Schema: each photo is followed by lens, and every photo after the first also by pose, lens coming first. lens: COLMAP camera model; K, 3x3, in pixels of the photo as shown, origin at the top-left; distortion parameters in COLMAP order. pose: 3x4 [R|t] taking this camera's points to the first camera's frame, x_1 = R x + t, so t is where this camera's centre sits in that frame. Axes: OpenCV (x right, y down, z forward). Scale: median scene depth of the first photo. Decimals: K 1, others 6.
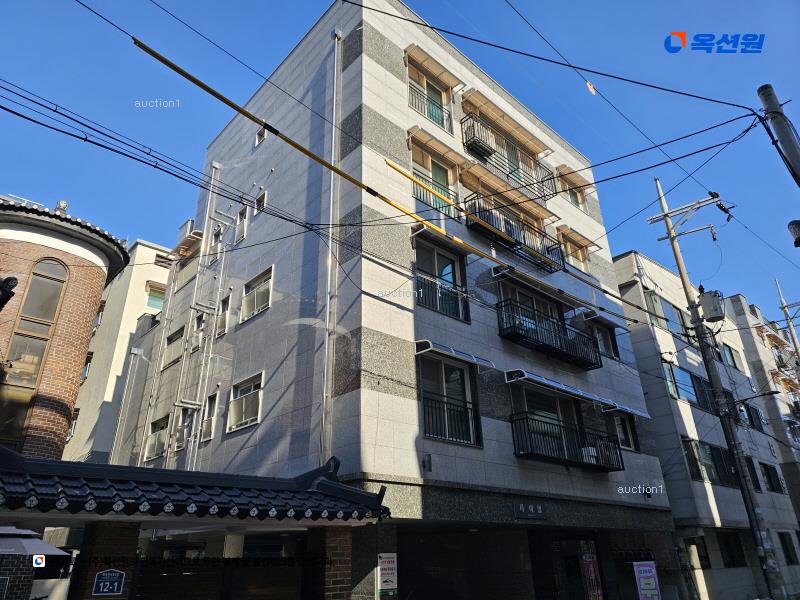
lens RADIAL K [[526.6, 0, 379.4], [0, 526.6, 295.8], [0, 0, 1]] dist [0.080682, -0.068564]
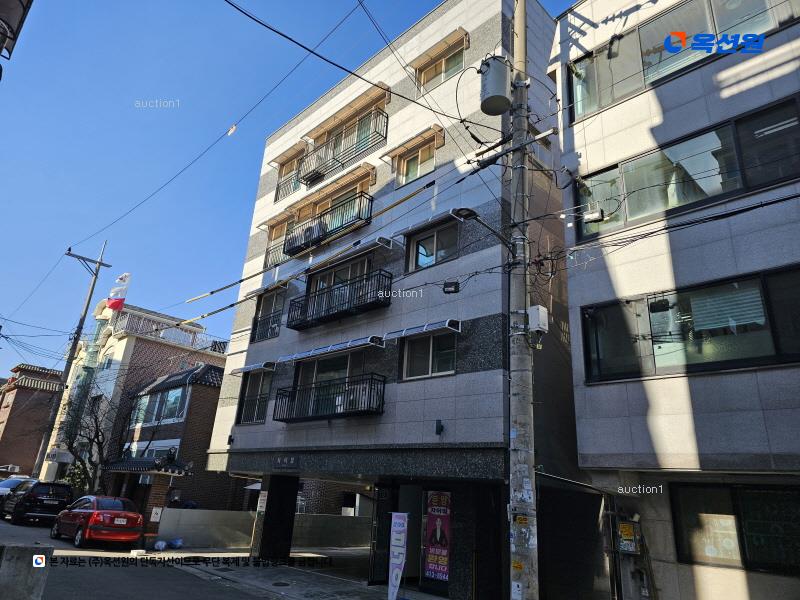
lens RADIAL K [[526.6, 0, 379.4], [0, 526.6, 295.8], [0, 0, 1]] dist [0.080682, -0.068564]
pose [[0.040307, -0.347492, -0.936816, 1.714528], [0.363563, 0.878412, -0.310186, 0.551396], [0.930697, -0.328089, 0.161742, 1.178493]]
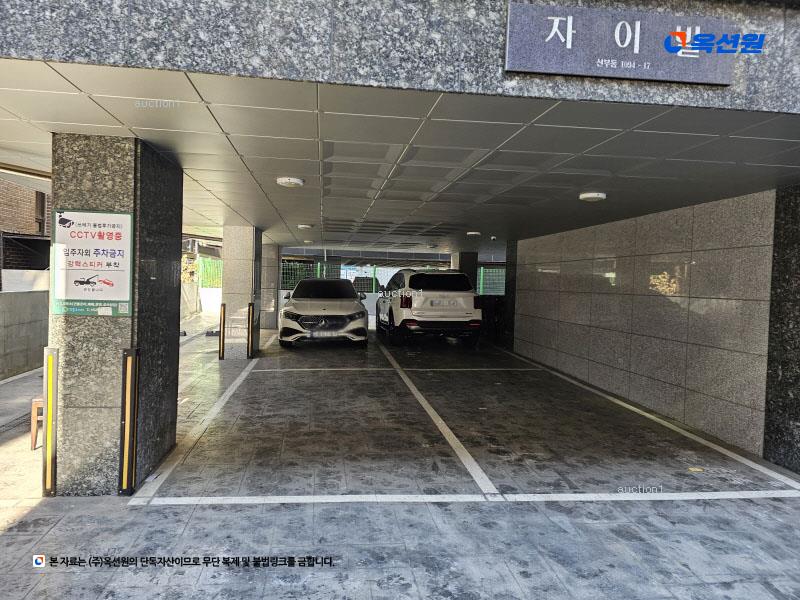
lens RADIAL K [[526.6, 0, 379.4], [0, 526.6, 295.8], [0, 0, 1]] dist [0.080682, -0.068564]
pose [[0.818042, 0.054236, -0.572595, 0.346693], [0.212286, 0.896780, 0.388227, 0.400283], [0.534548, -0.439140, 0.722090, 0.759322]]
